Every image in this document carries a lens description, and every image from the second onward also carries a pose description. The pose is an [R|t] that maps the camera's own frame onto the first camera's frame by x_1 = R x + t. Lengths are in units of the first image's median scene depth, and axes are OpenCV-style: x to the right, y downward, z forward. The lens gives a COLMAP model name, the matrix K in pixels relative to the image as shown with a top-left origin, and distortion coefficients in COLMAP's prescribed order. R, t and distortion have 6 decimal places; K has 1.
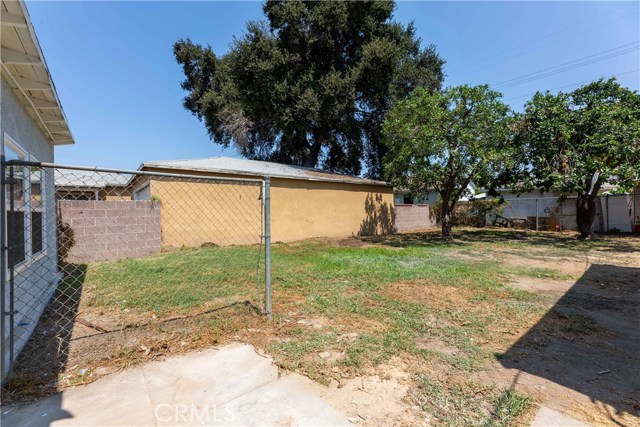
lens RADIAL K [[259.3, 0, 318.7], [0, 259.3, 213.1], [0, 0, 1]] dist [-0.001373, -0.000014]
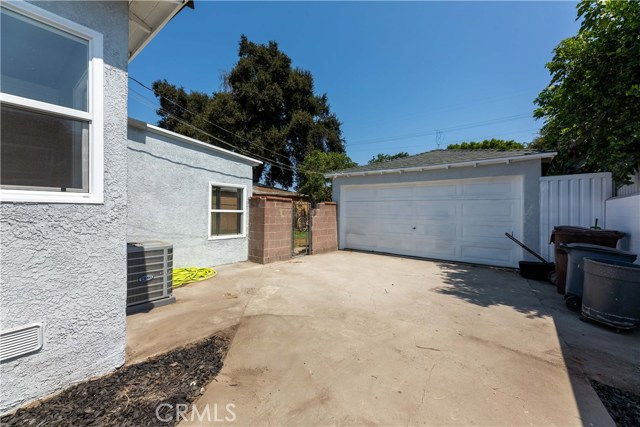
lens RADIAL K [[259.3, 0, 316.5], [0, 259.3, 210.2], [0, 0, 1]] dist [-0.001373, -0.000014]
pose [[0.977468, 0.023393, 0.209781, -0.008620], [-0.022676, 0.999726, -0.005822, -0.016542], [-0.209860, 0.000934, 0.977731, -0.597711]]
